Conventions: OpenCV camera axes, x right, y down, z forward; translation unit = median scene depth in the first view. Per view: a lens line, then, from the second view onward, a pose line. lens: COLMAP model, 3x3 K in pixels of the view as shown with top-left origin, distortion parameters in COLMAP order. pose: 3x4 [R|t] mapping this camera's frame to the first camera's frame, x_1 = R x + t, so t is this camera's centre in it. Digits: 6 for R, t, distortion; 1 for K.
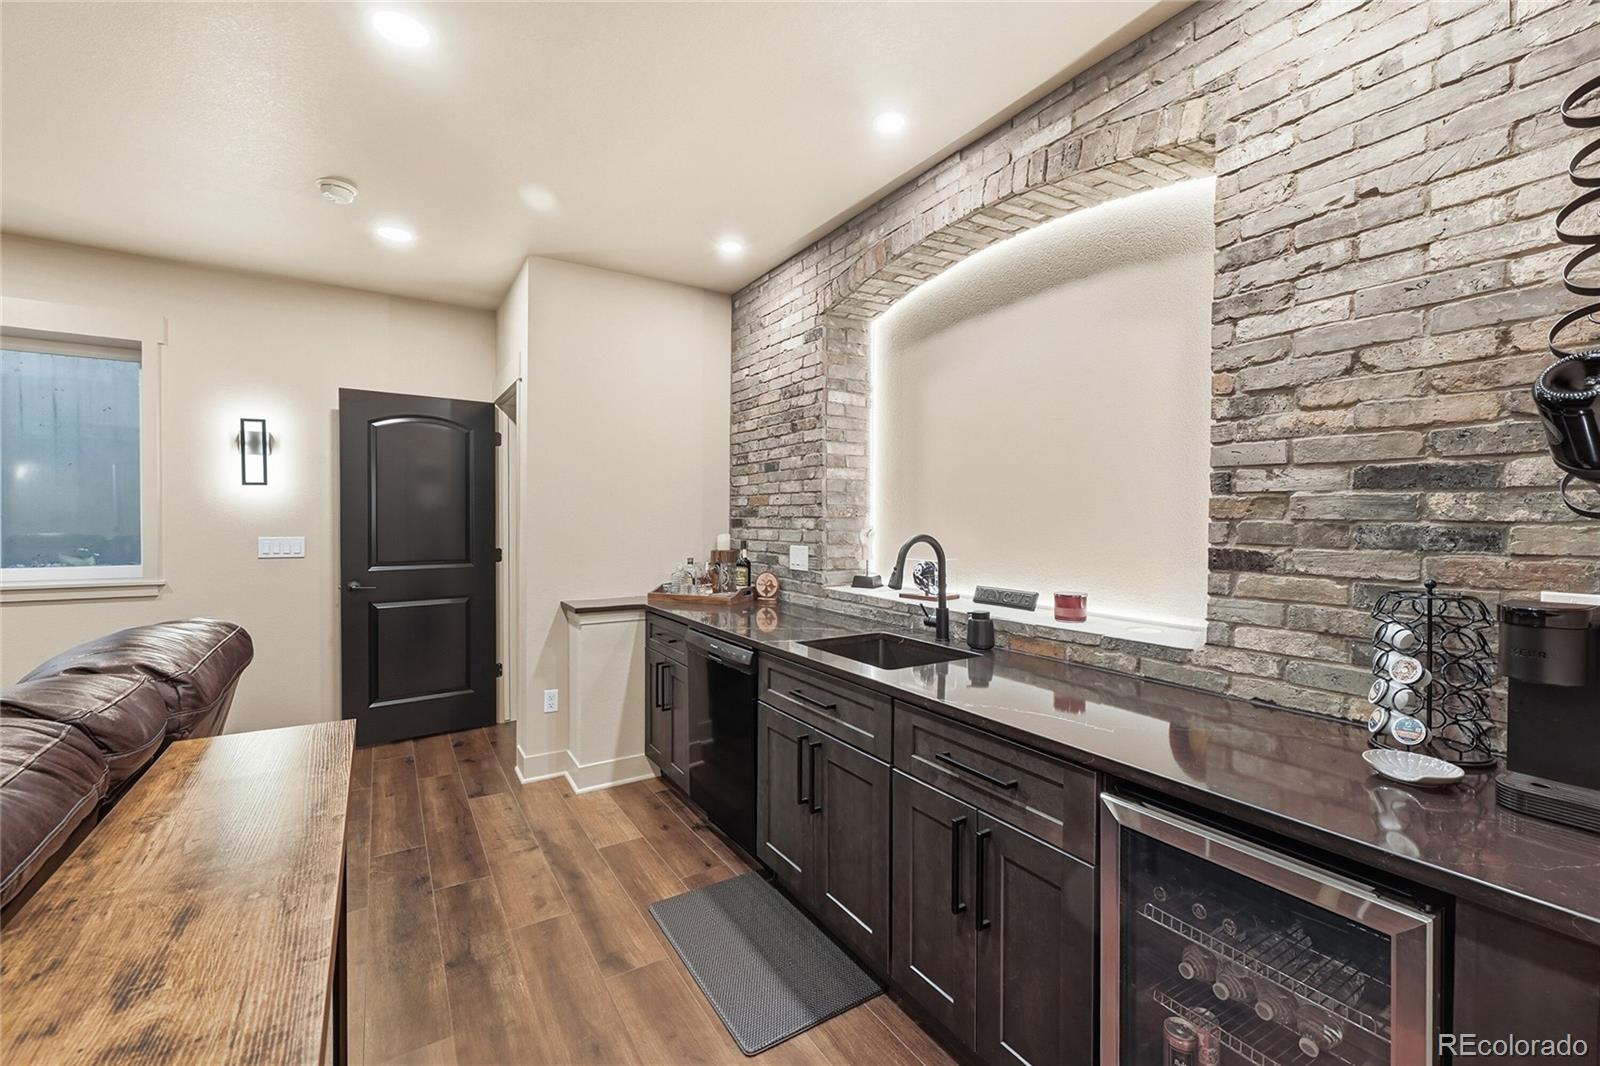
lens RADIAL K [[674.0, 0, 813.3], [0, 674.0, 527.2], [0, 0, 1]] dist [-0.002063, -0.000097]
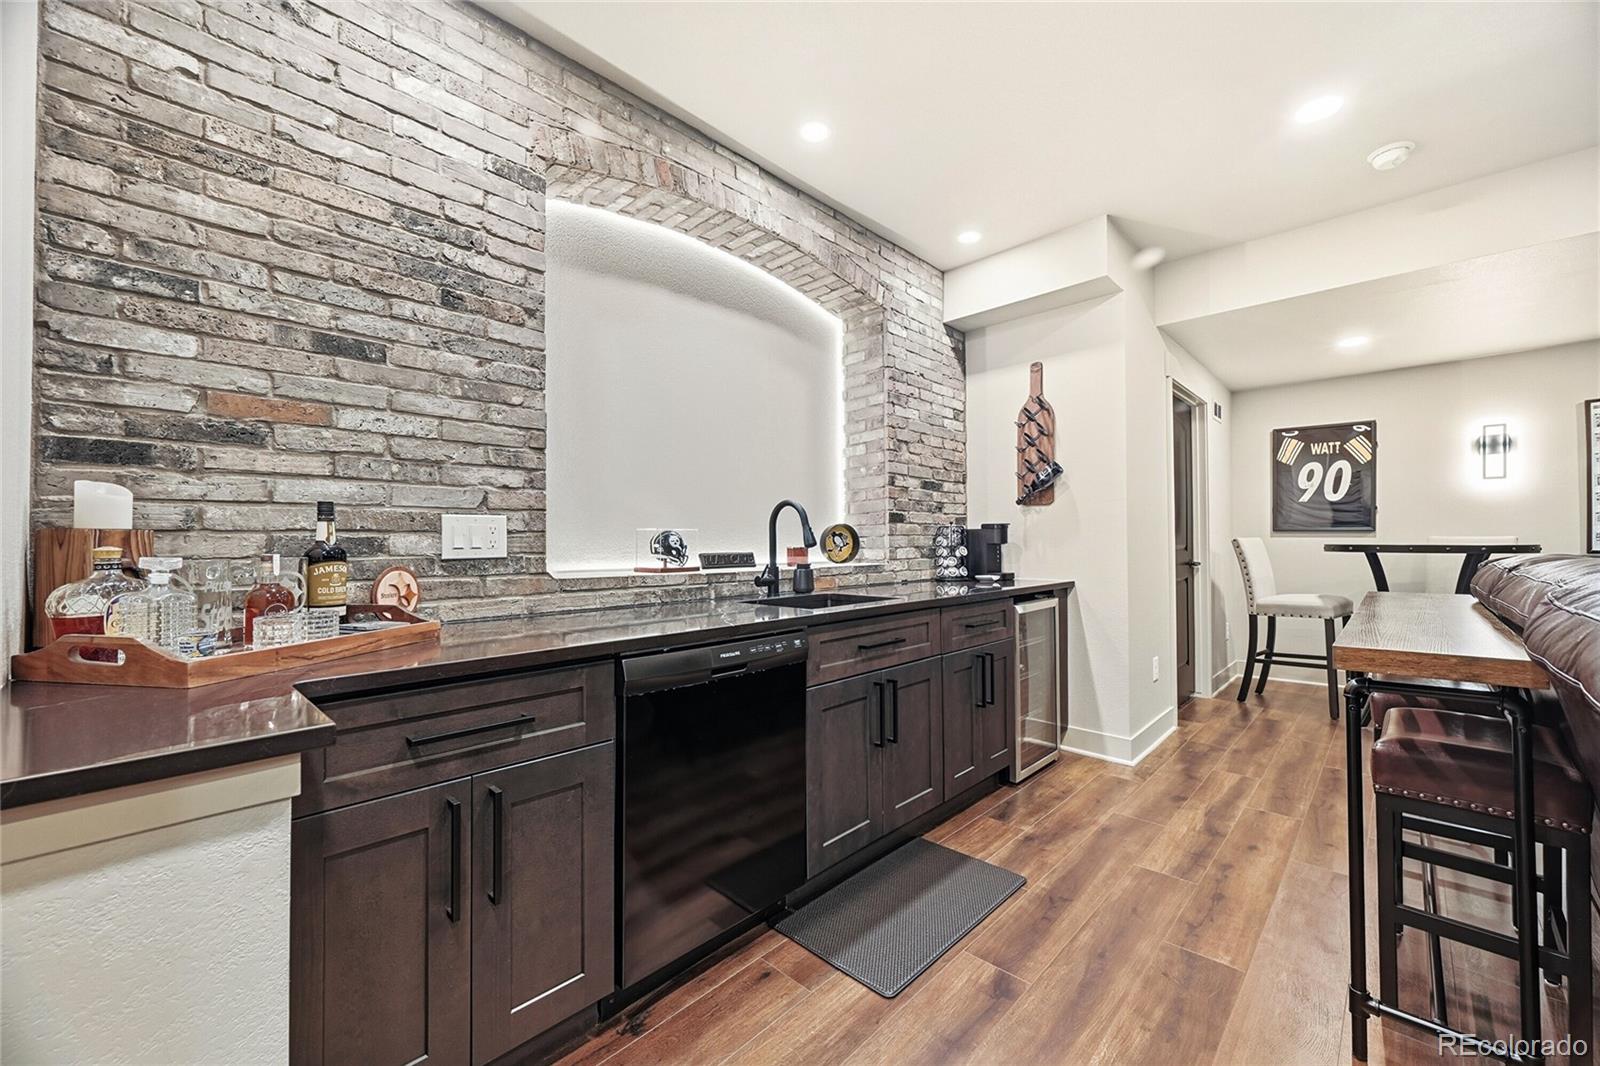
lens RADIAL K [[633.2, 0, 806.7], [0, 633.2, 536.1], [0, 0, 1]] dist [-0.001700, 0.000536]
pose [[-0.240049, 0.005397, 0.970746, -0.829959], [0.017866, 0.999840, -0.001141, 0.069960], [-0.970596, 0.017069, -0.240107, 1.174027]]
